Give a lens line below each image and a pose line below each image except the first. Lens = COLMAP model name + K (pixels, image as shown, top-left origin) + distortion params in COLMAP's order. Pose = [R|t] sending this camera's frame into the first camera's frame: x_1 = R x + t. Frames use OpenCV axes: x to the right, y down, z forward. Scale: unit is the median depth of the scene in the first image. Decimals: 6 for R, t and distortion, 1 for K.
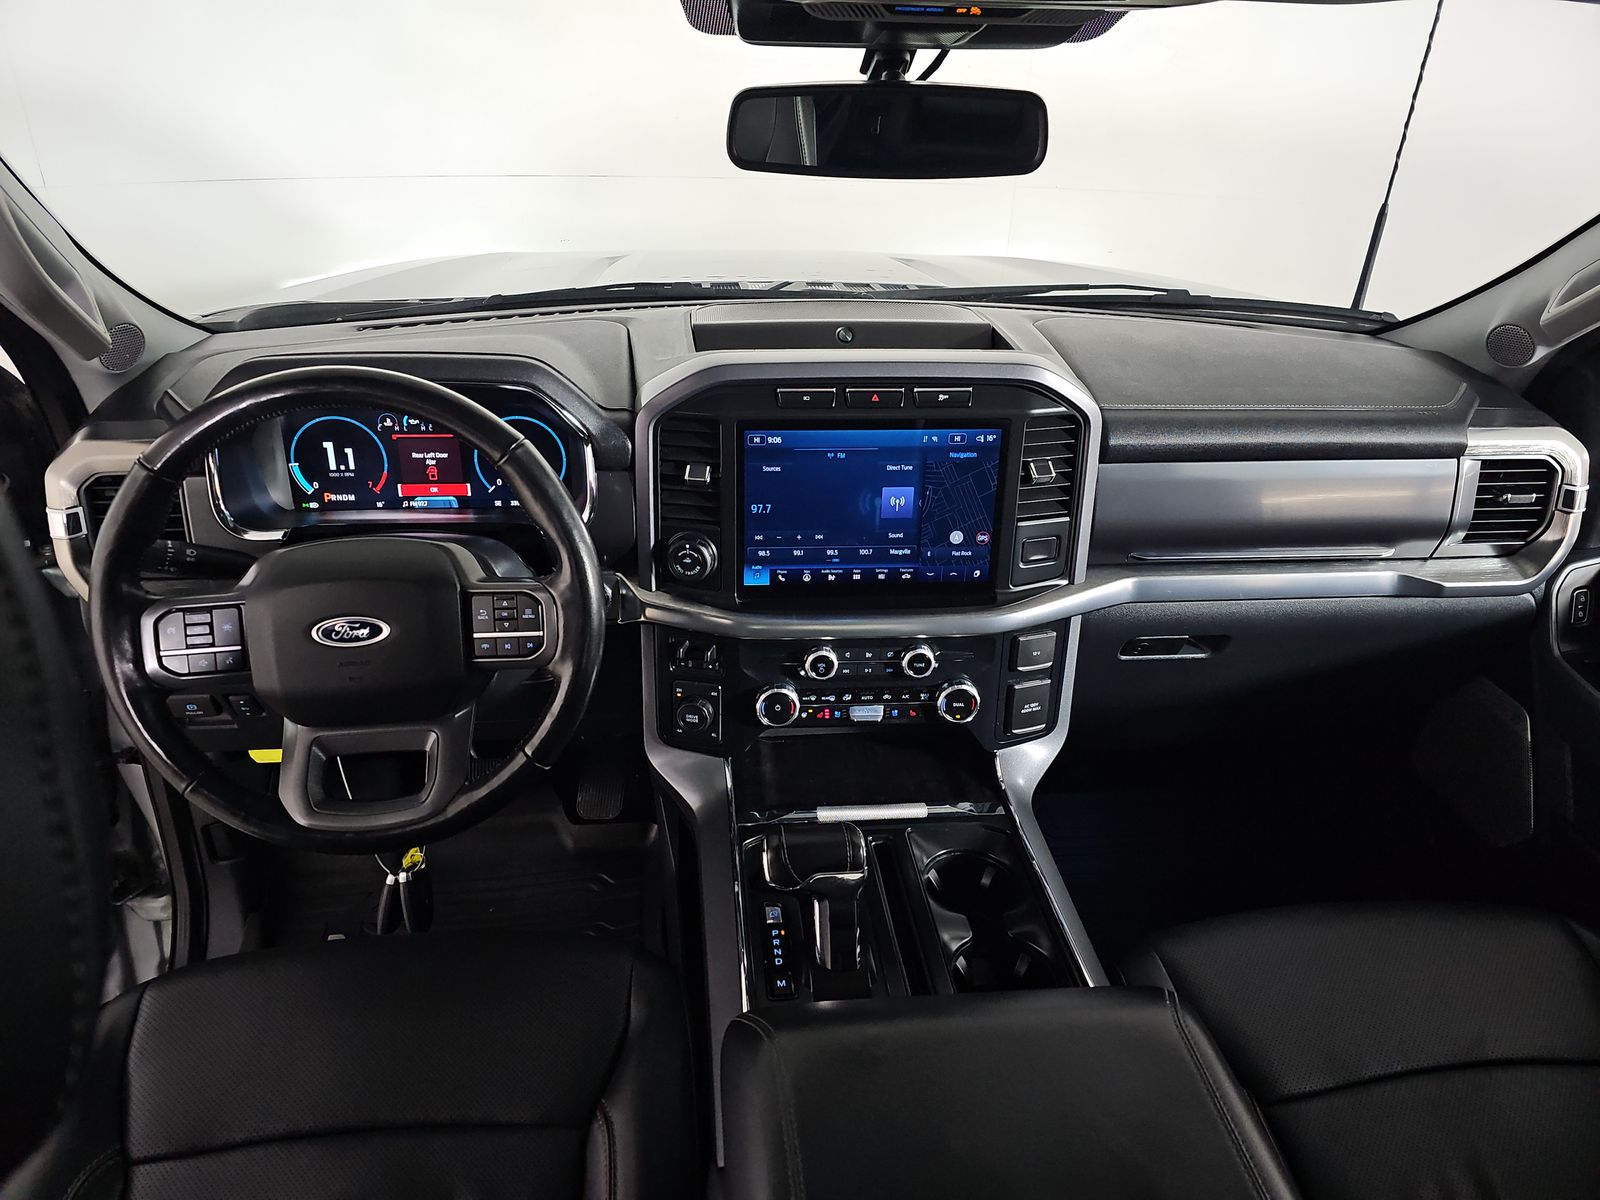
lens RADIAL K [[1057.0, 0, 807.9], [0, 1057.0, 597.9], [0, 0, 1]] dist [0.033928, -0.012767]
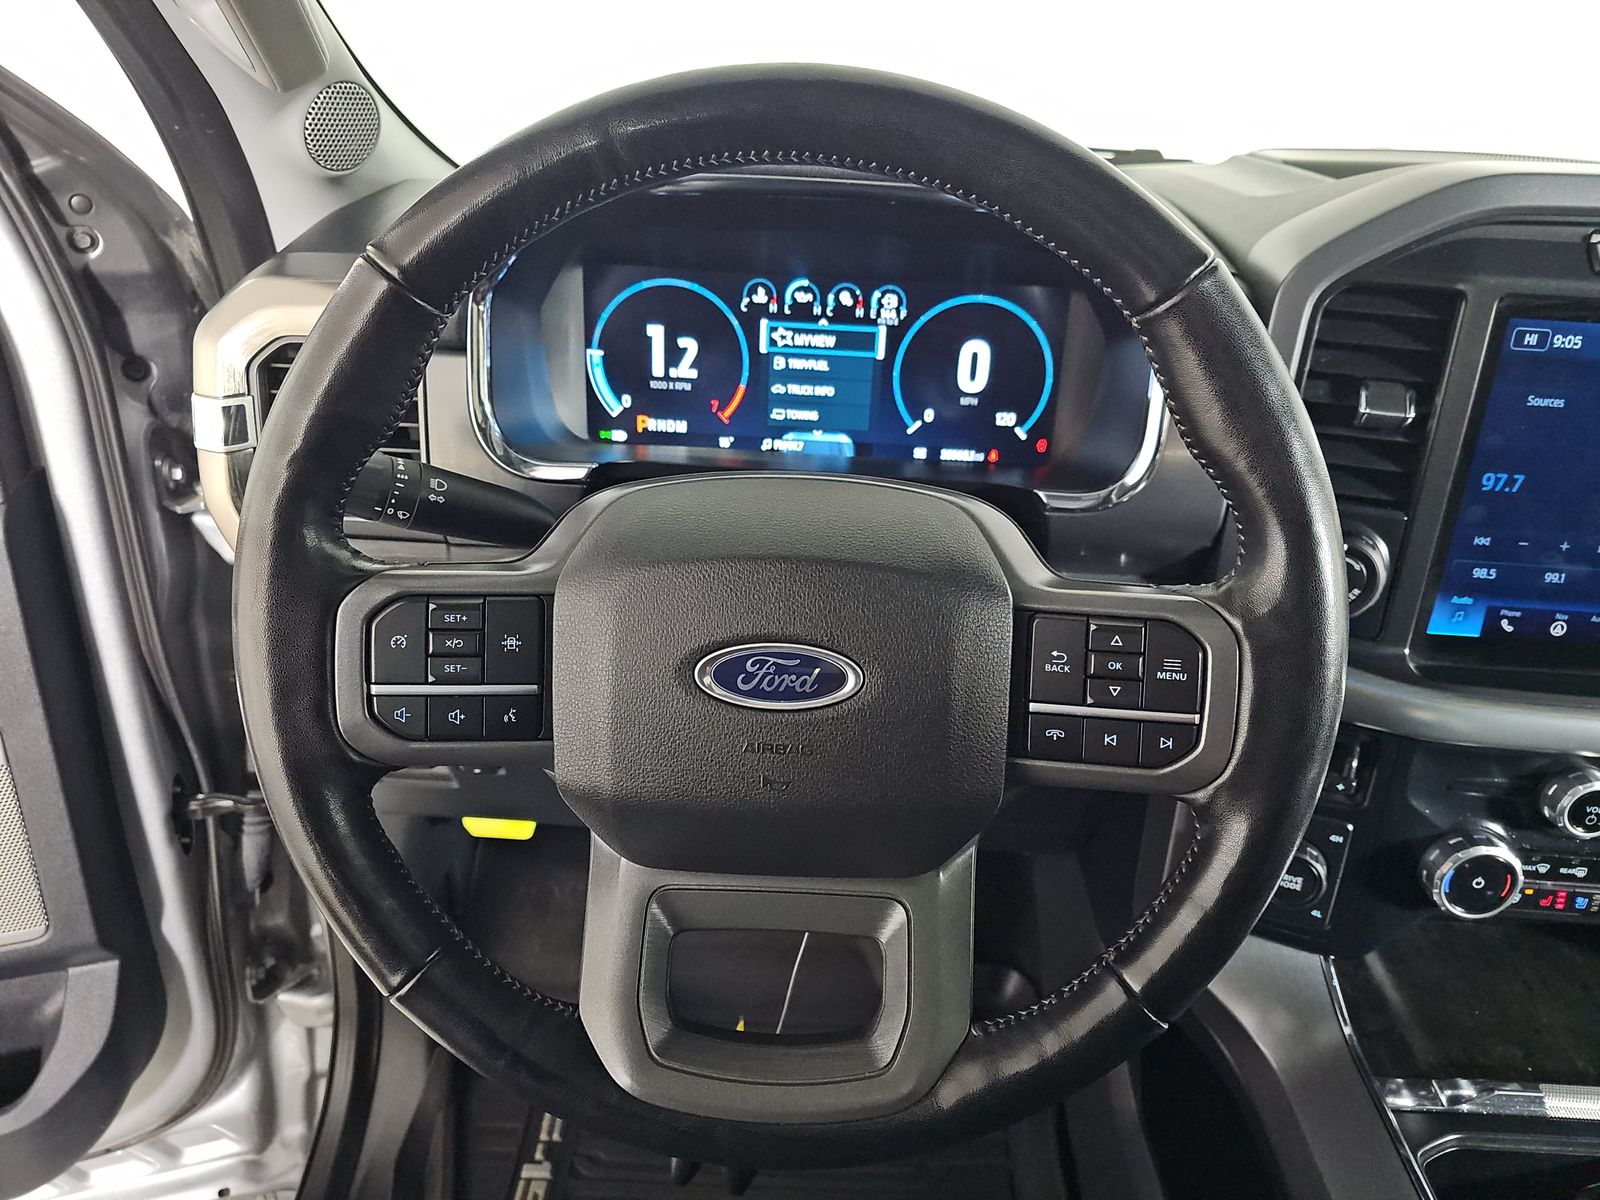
lens RADIAL K [[1057.0, 0, 809.1], [0, 1057.0, 605.5], [0, 0, 1]] dist [0.033928, -0.012767]
pose [[0.988604, 0.079875, -0.127598, -0.290442], [-0.082099, 0.996549, -0.012257, 0.005262], [0.126179, 0.022593, 0.991750, 0.454798]]
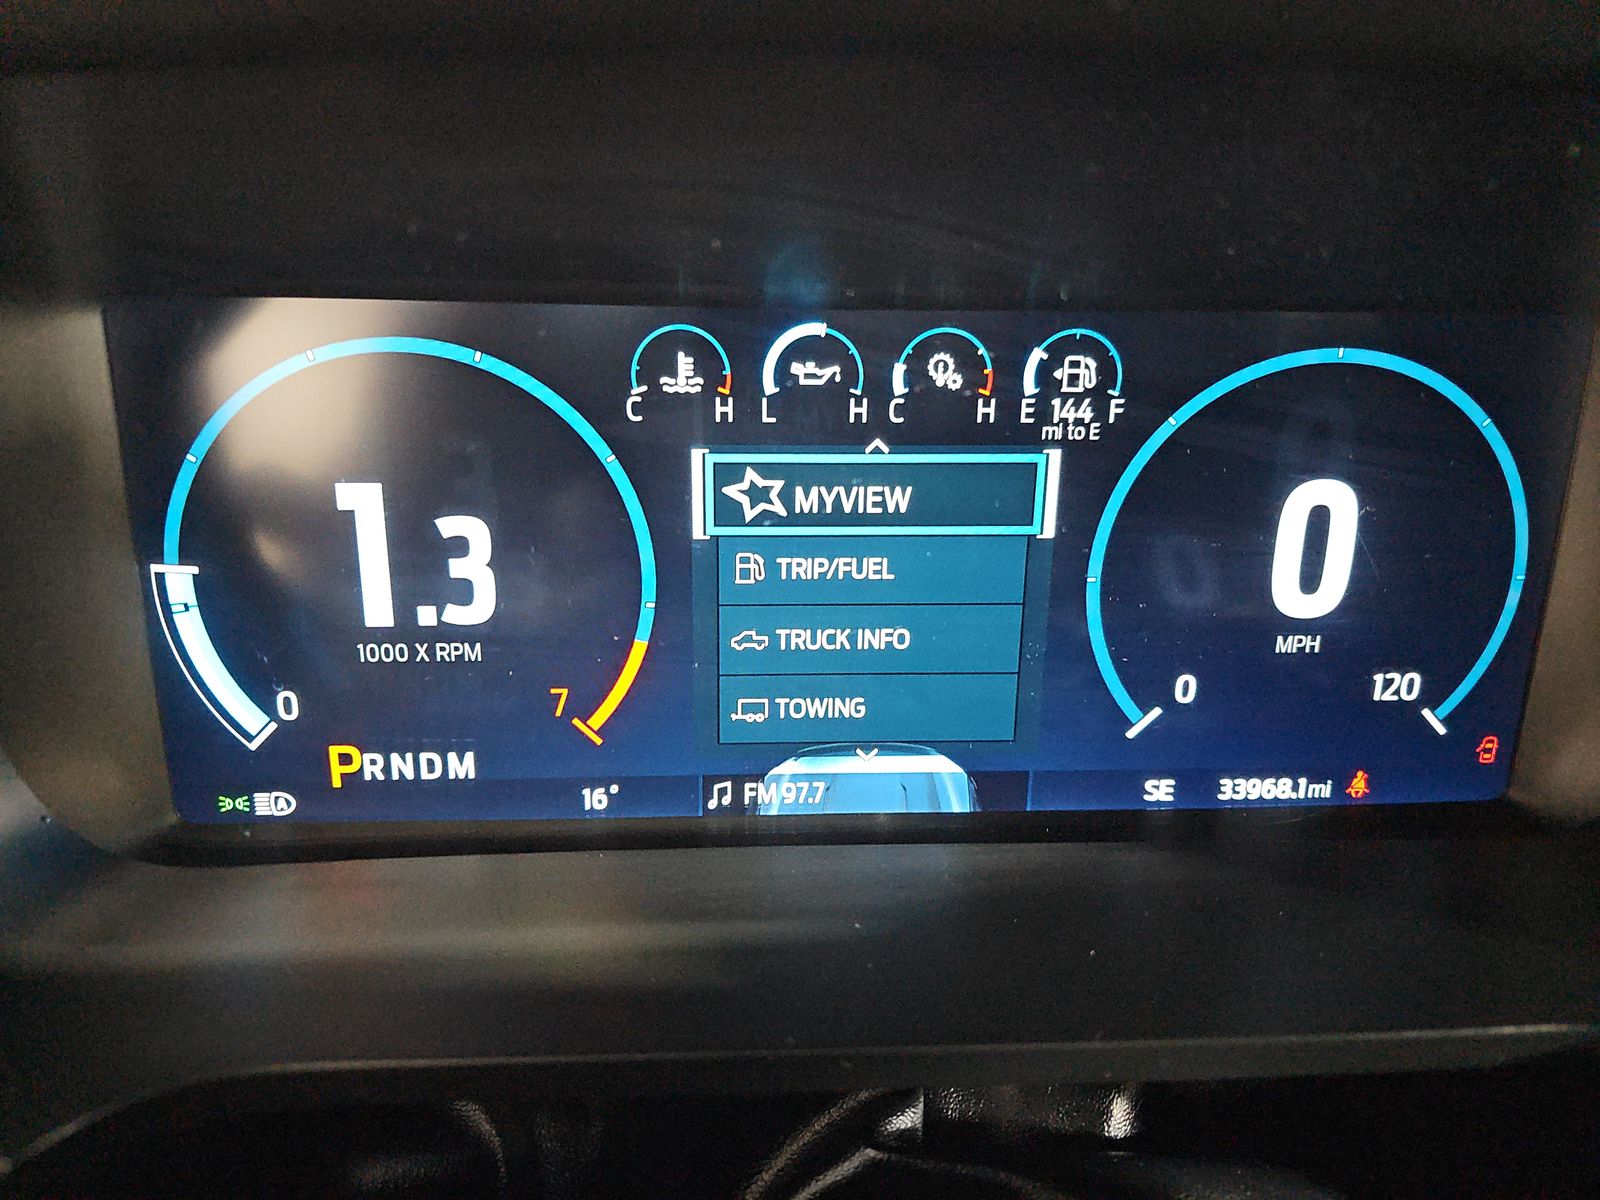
lens RADIAL K [[1057.0, 0, 796.0], [0, 1057.0, 588.5], [0, 0, 1]] dist [0.033928, -0.012767]
pose [[0.998082, 0.008702, -0.061288, -0.372827], [-0.015949, 0.992794, -0.118764, -0.109371], [0.059813, 0.119513, 0.991029, 0.844038]]
